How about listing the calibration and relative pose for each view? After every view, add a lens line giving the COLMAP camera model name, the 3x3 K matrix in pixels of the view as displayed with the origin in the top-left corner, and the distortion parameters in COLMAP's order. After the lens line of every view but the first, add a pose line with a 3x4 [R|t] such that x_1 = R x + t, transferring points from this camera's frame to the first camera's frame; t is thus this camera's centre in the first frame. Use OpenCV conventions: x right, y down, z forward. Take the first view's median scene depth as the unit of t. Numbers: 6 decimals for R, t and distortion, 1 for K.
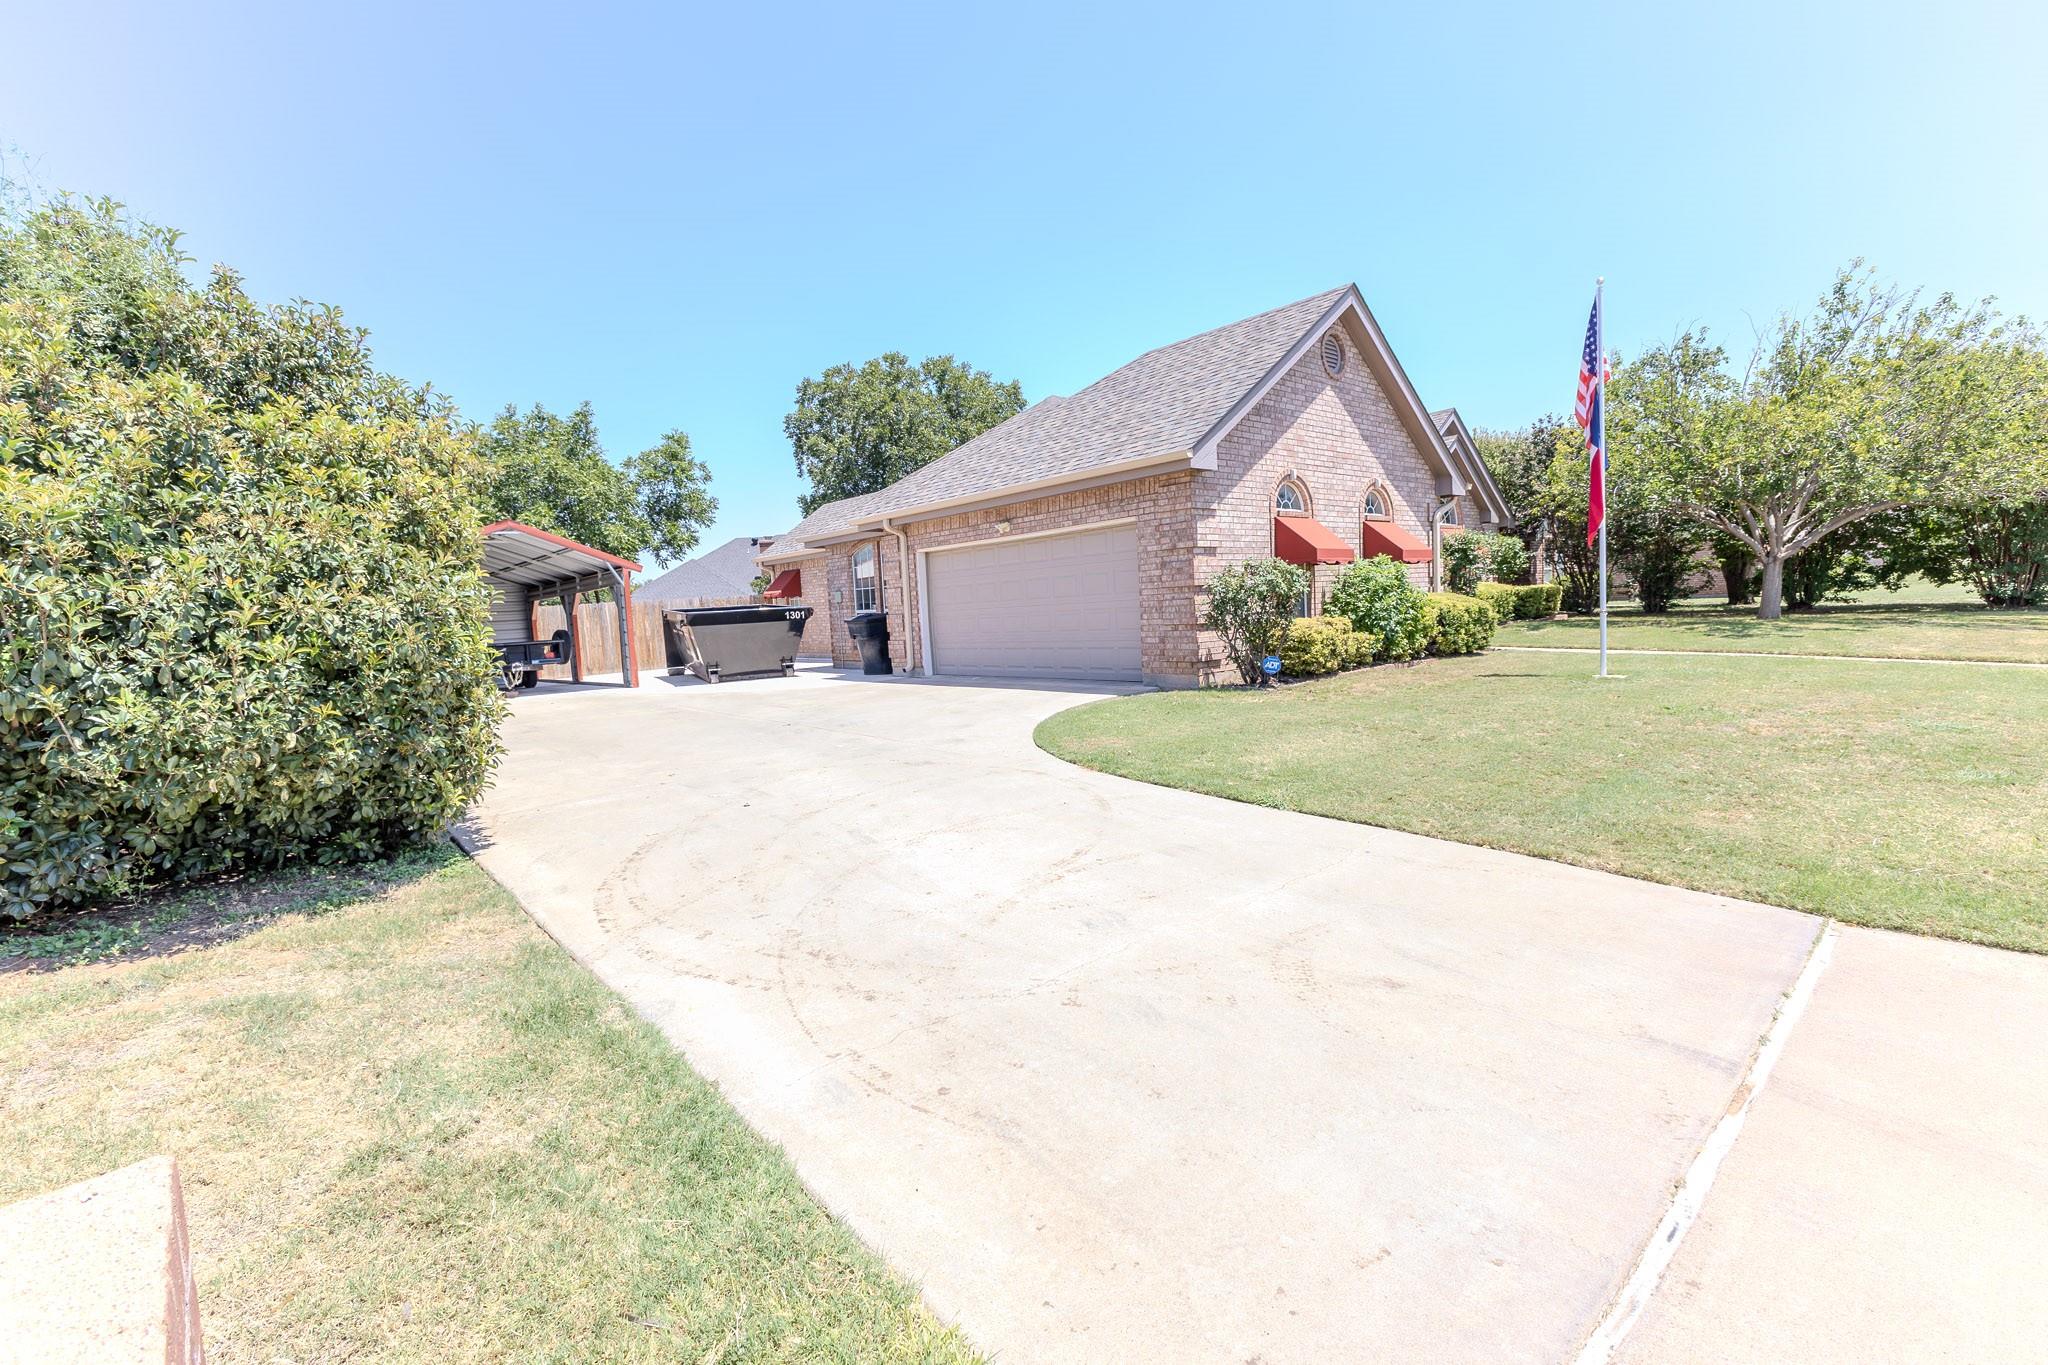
lens RADIAL K [[878.5, 0, 1019.2], [0, 878.5, 676.3], [0, 0, 1]] dist [0.000966, 0.000044]
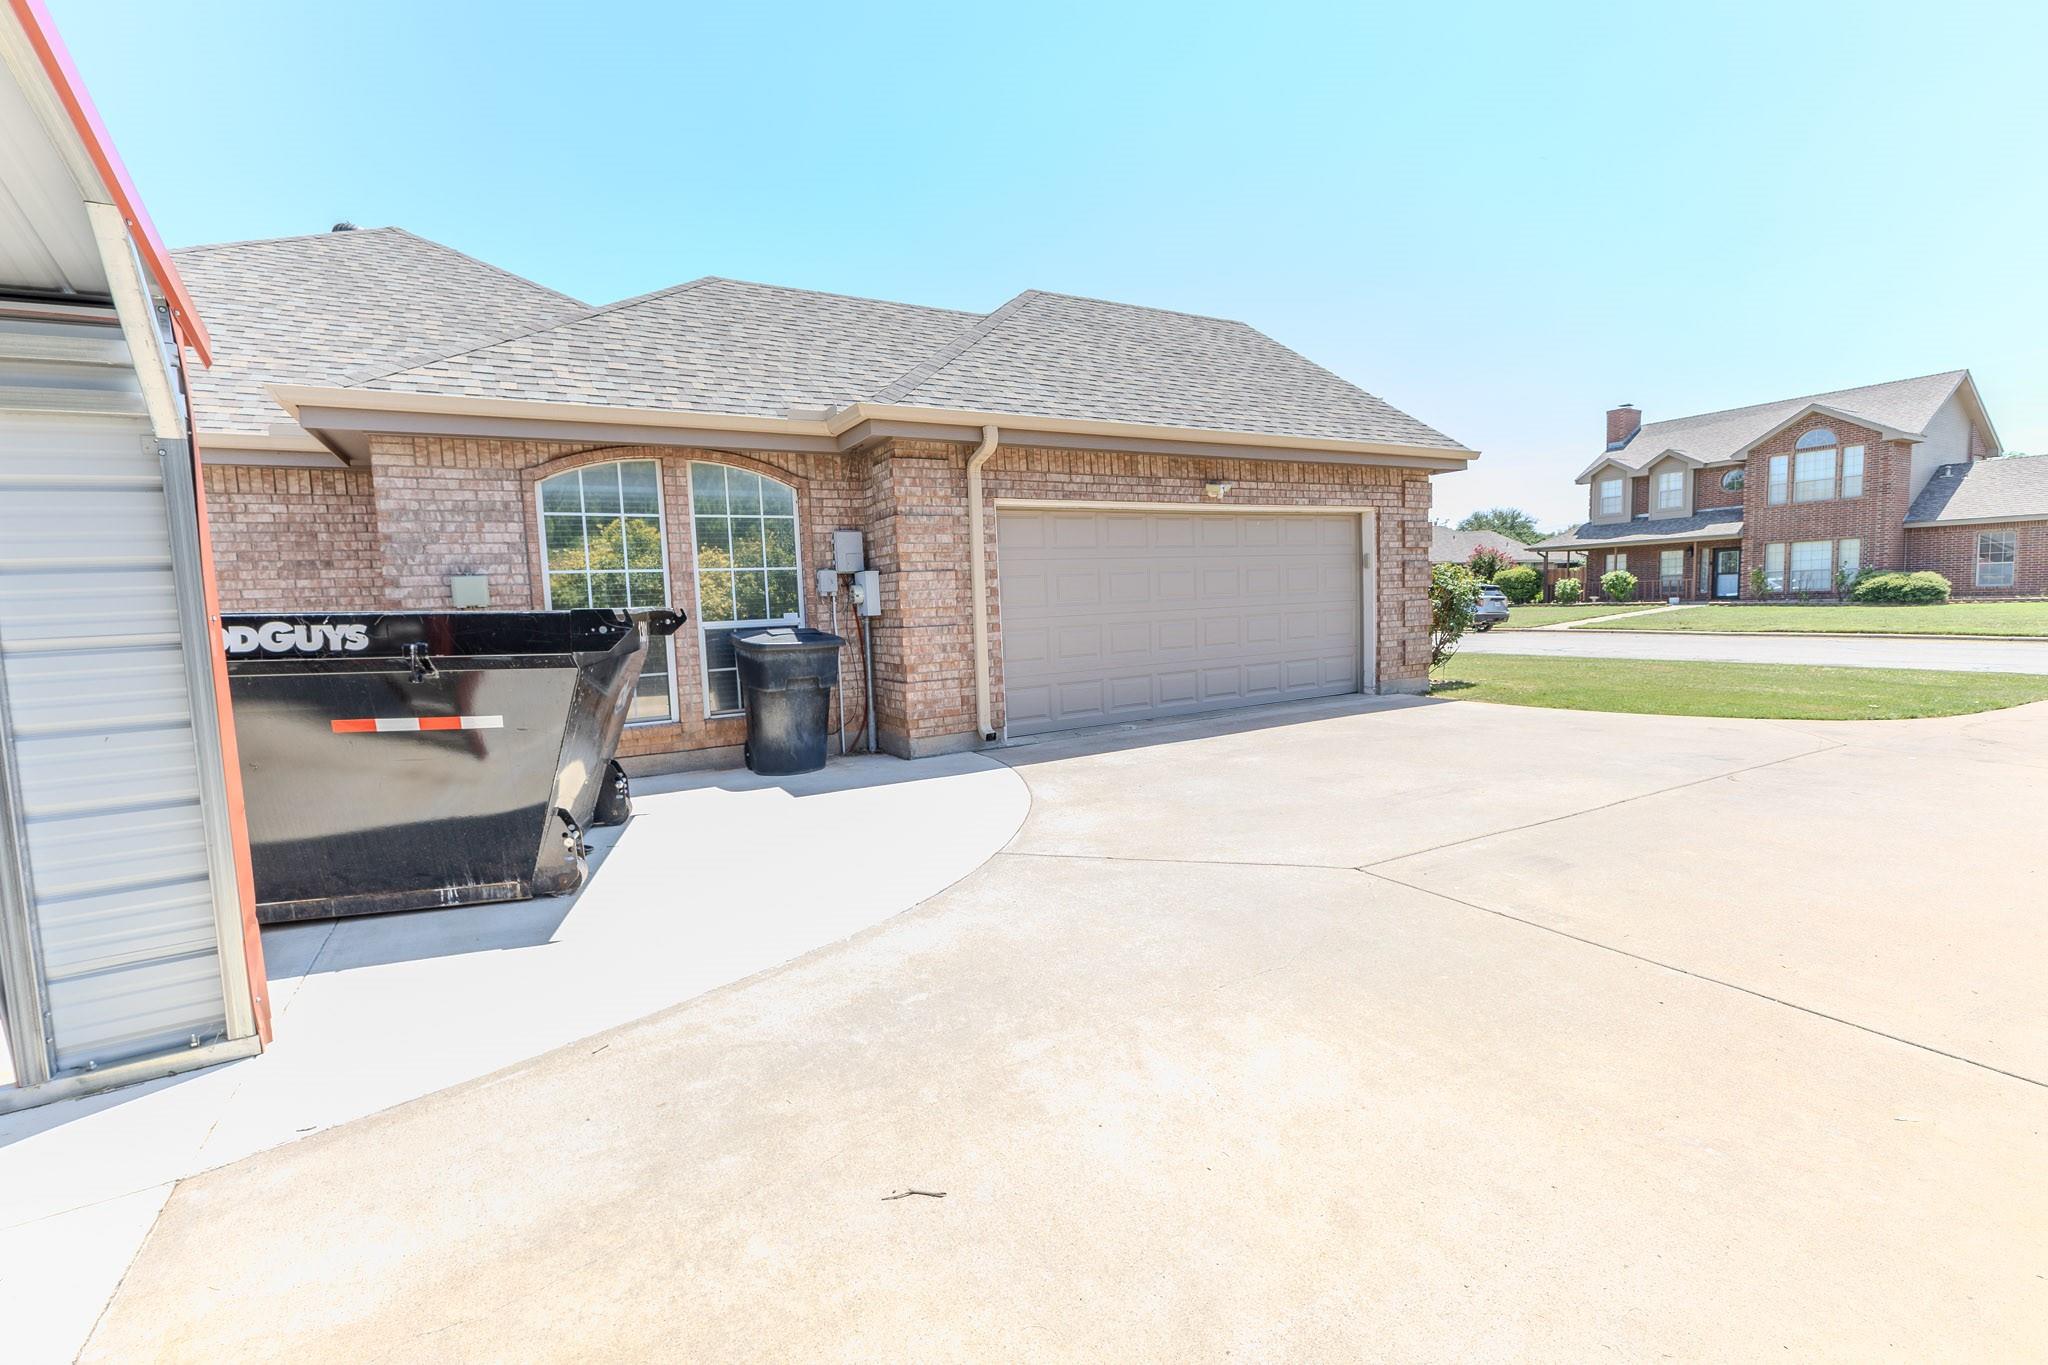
lens RADIAL K [[878.5, 0, 1019.2], [0, 878.5, 676.3], [0, 0, 1]] dist [0.000966, 0.000044]
pose [[0.209616, -0.027590, 0.977394, -0.714768], [0.111142, 0.993796, 0.004217, -0.046880], [-0.971447, 0.107745, 0.211382, 1.021483]]
